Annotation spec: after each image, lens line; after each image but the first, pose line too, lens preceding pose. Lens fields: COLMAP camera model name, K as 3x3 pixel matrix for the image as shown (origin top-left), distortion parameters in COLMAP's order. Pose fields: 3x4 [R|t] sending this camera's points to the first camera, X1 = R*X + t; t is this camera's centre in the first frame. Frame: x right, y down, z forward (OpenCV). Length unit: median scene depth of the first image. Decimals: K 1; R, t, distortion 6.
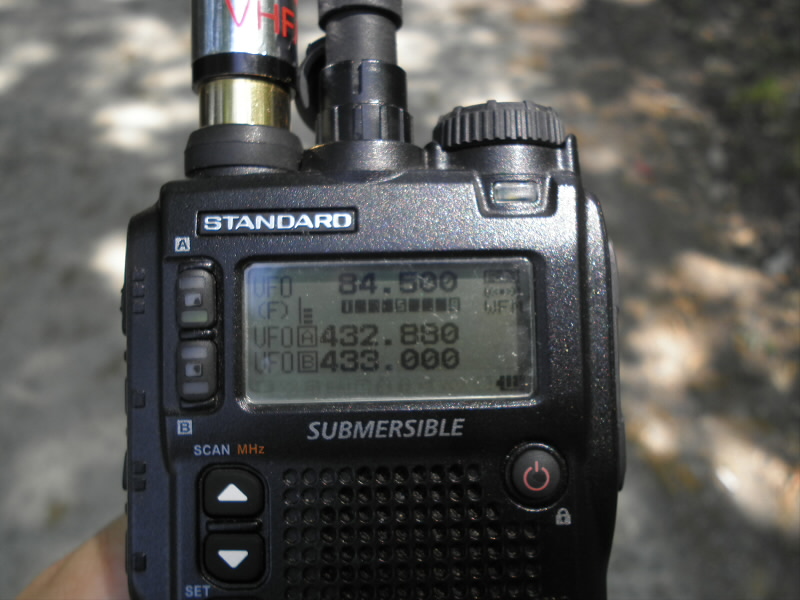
lens RADIAL K [[744.8, 0, 399.4], [0, 744.8, 300.2], [0, 0, 1]] dist [-0.002130, 0.000000]
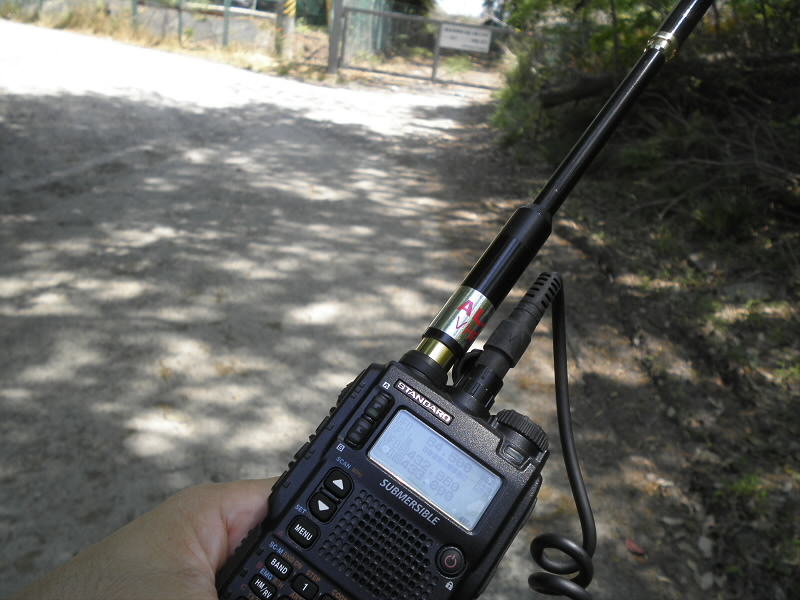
lens RADIAL K [[744.8, 0, 400.1], [0, 744.8, 299.6], [0, 0, 1]] dist [-0.002130, 0.000000]
pose [[0.803084, 0.572322, -0.165842, -0.017229], [-0.594251, 0.748791, -0.293559, 0.393530], [-0.043829, 0.334305, 0.941445, -1.342839]]
